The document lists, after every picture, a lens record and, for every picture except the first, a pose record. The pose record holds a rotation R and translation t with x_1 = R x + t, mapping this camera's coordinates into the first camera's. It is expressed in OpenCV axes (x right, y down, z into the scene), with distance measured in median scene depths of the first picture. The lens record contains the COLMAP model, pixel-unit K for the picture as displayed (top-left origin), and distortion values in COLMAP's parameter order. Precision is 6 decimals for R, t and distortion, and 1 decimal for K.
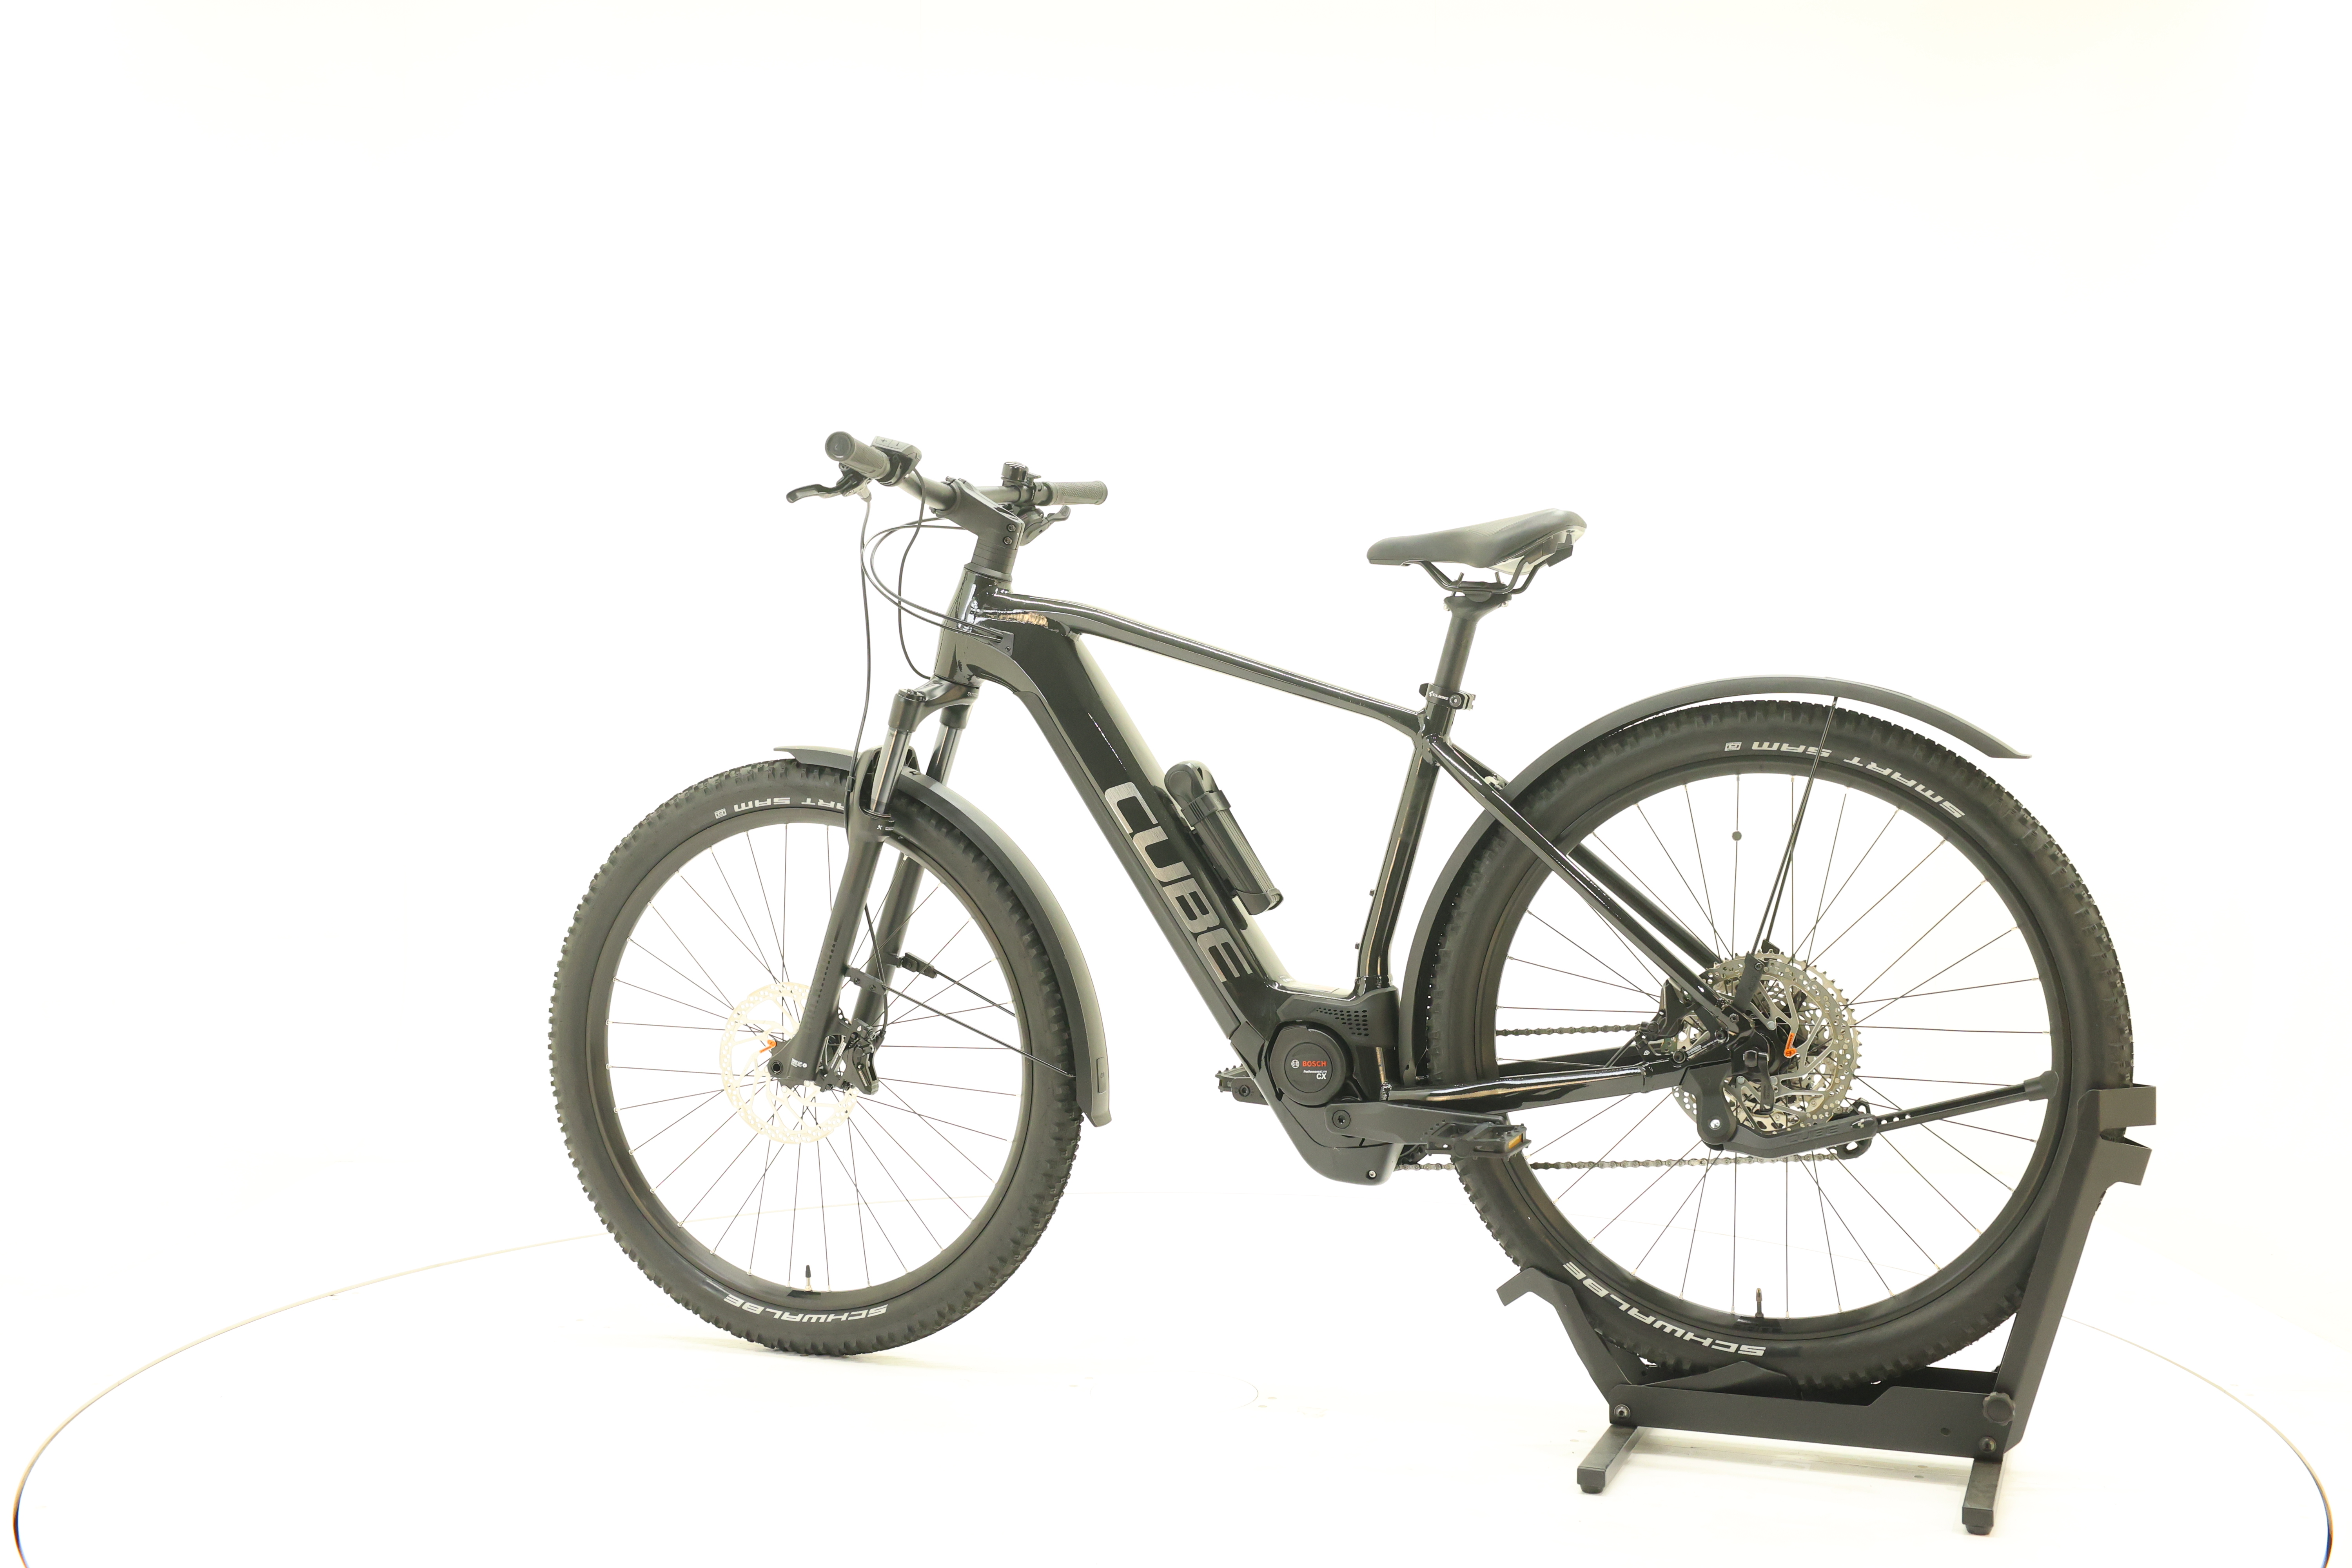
lens RADIAL K [[2500.9, 0, 1183.6], [0, 2500.9, 779.2], [0, 0, 1]] dist [0.000015, 0.000000]
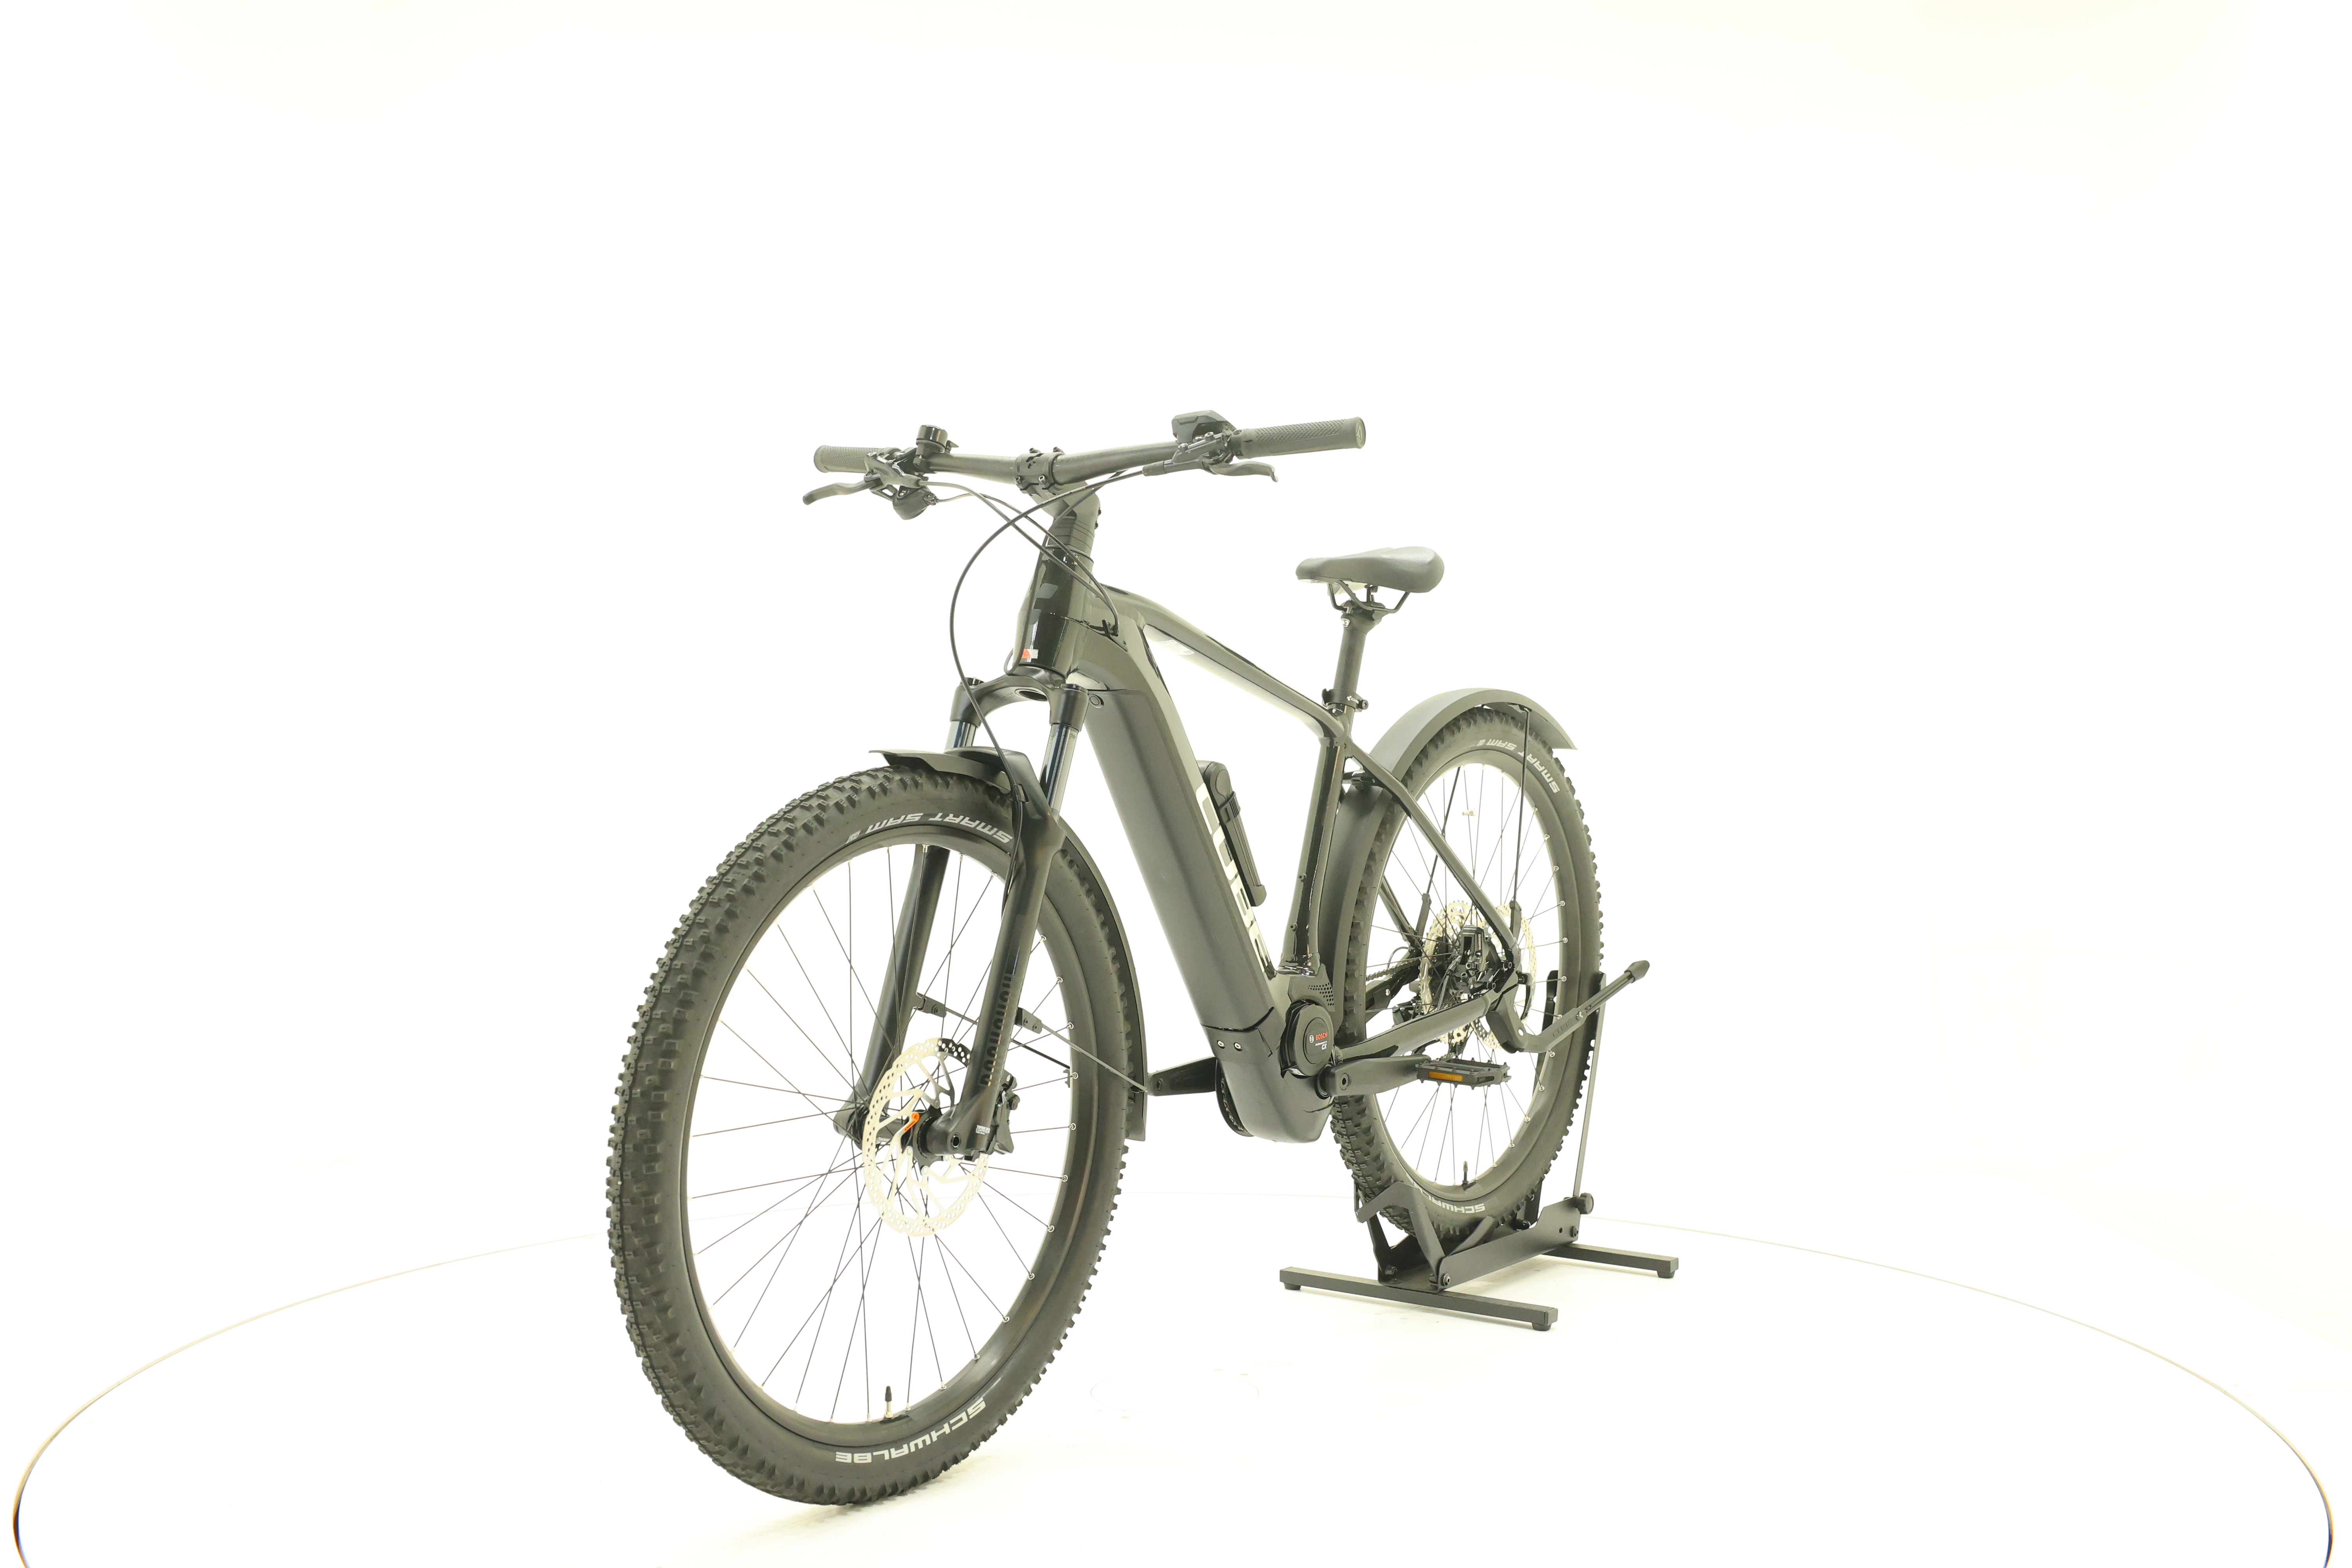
lens RADIAL K [[2500.9, 0, 1178.4], [0, 2500.9, 783.1], [0, 0, 1]] dist [0.000015, 0.000000]
pose [[0.259501, -0.022798, 0.965474, -1.007809], [0.014238, 0.999703, 0.019780, -0.018937], [-0.965638, 0.008613, 0.259749, 0.771019]]
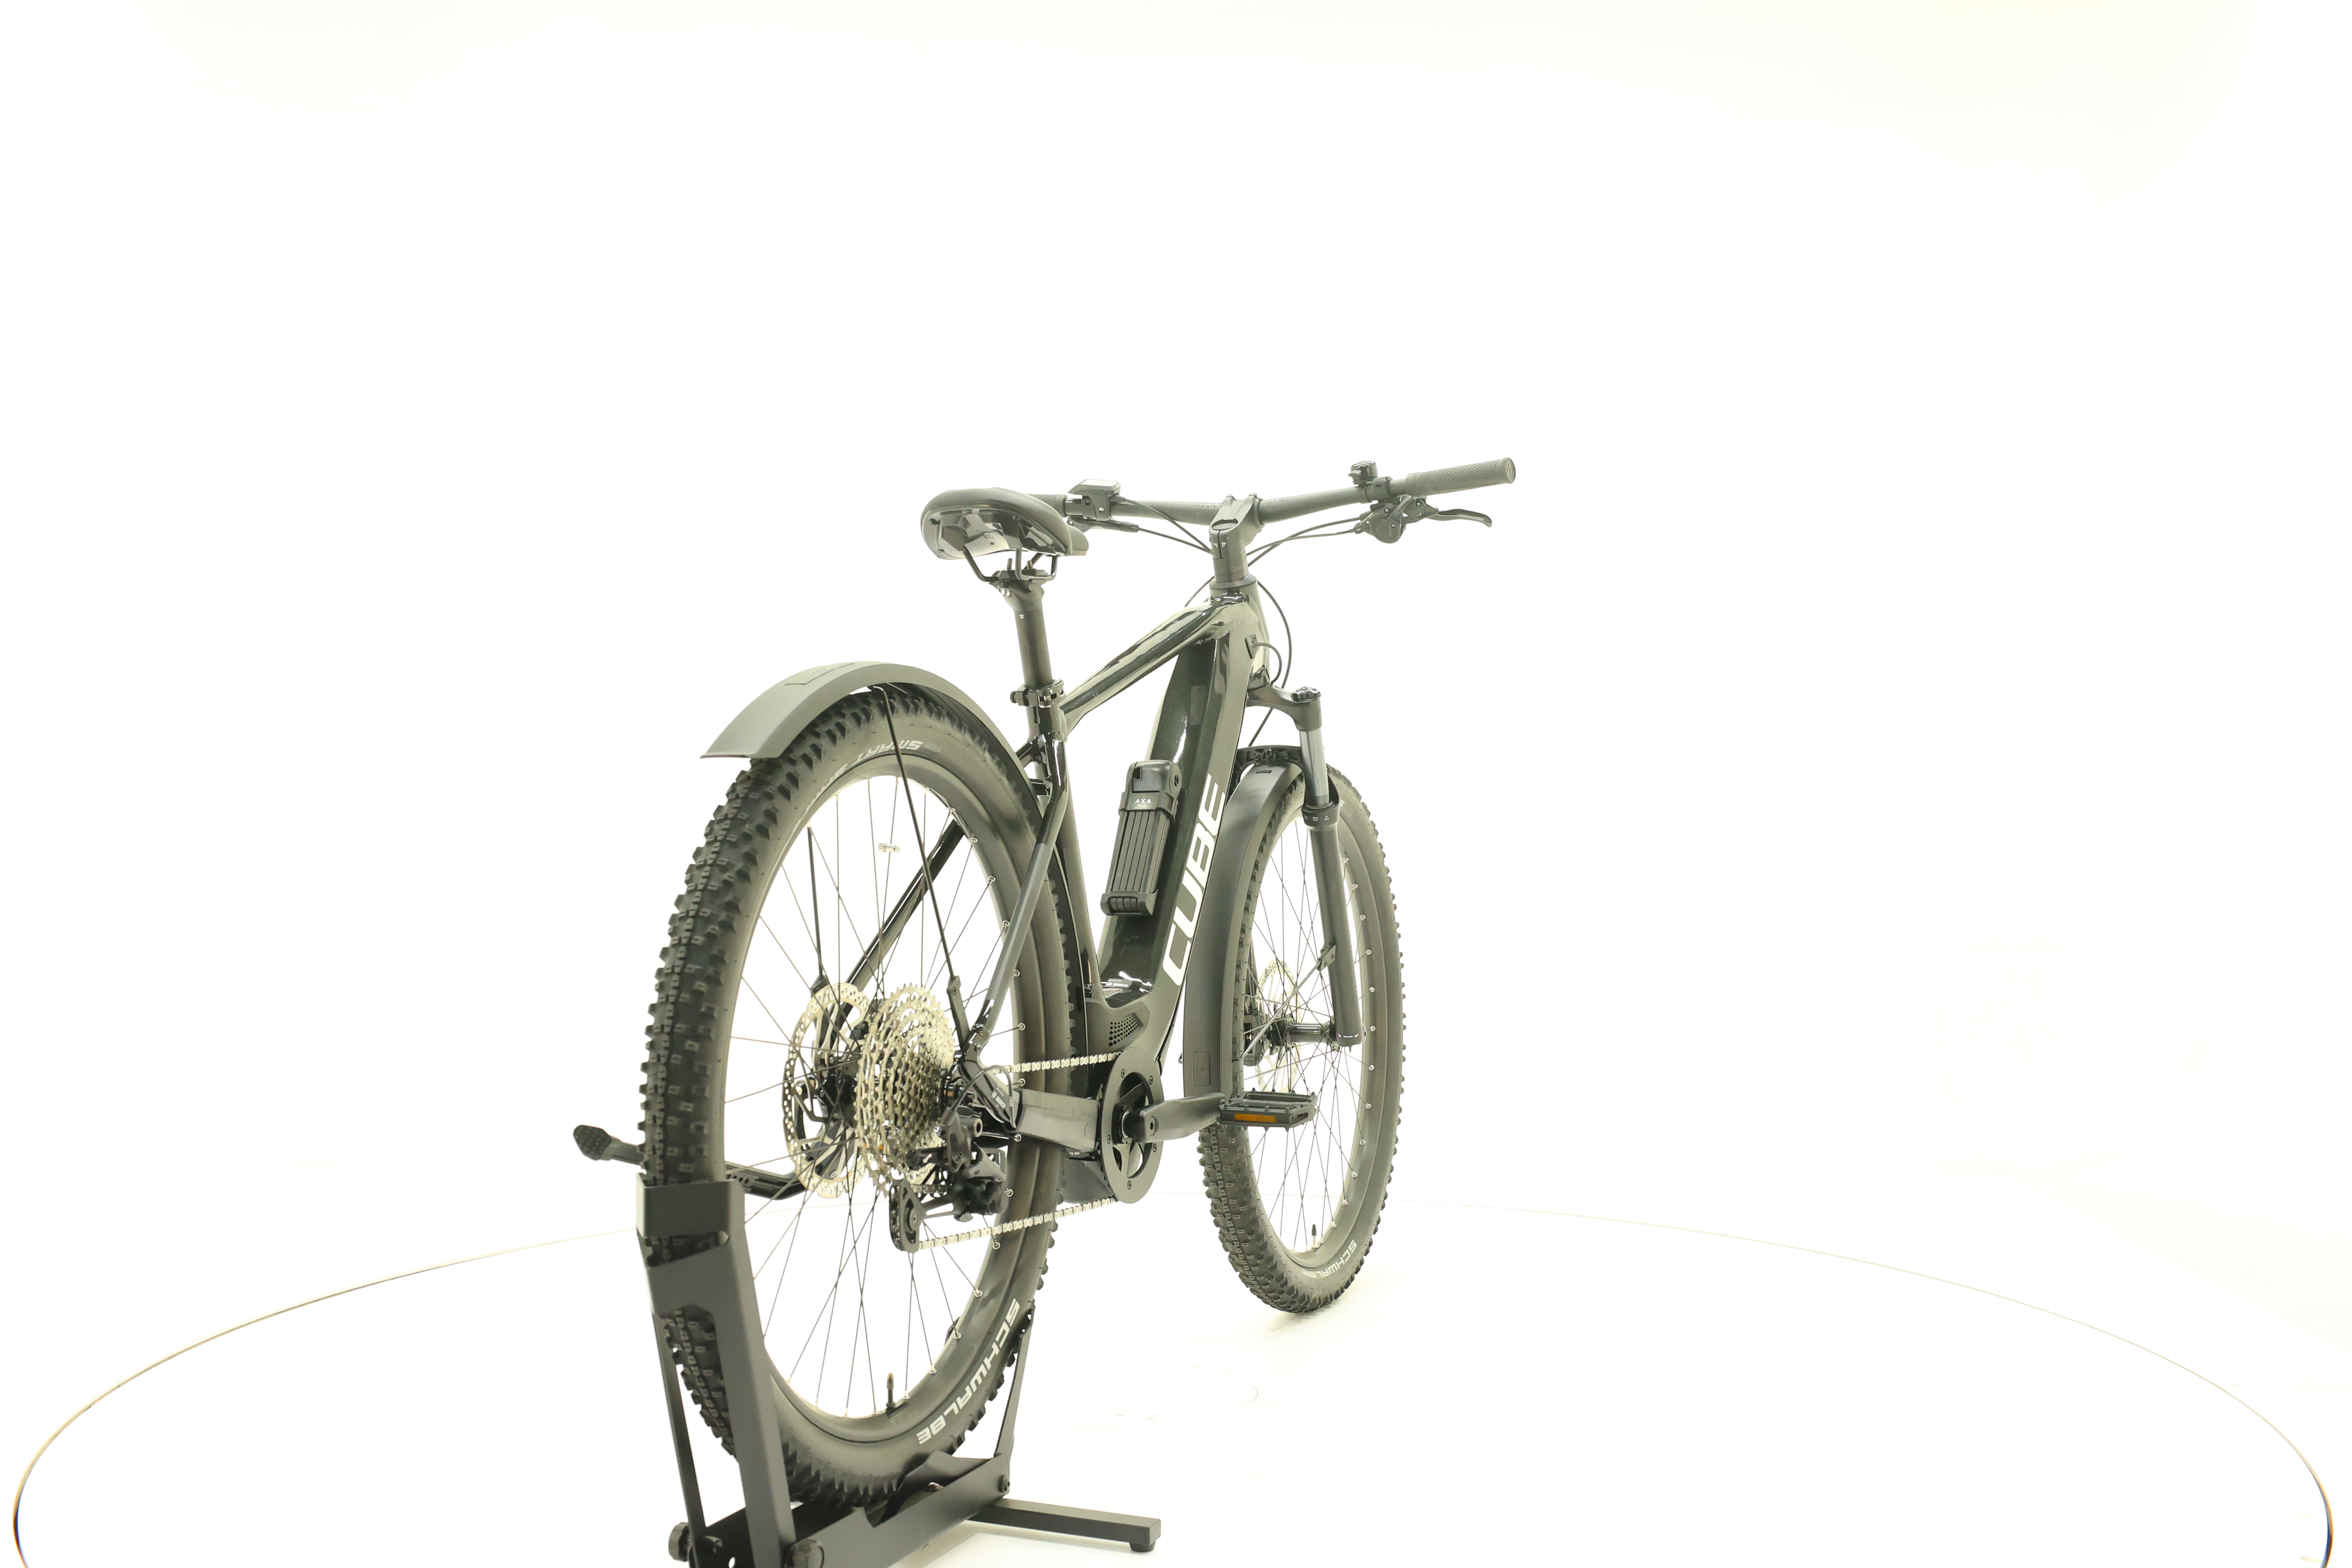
lens RADIAL K [[2500.9, 0, 1161.0], [0, 2500.9, 772.4], [0, 0, 1]] dist [0.000015, 0.000000]
pose [[-0.028483, 0.011294, -0.999530, 1.039453], [-0.023140, 0.999661, 0.011955, -0.015124], [0.999326, 0.023470, -0.028212, 1.064800]]
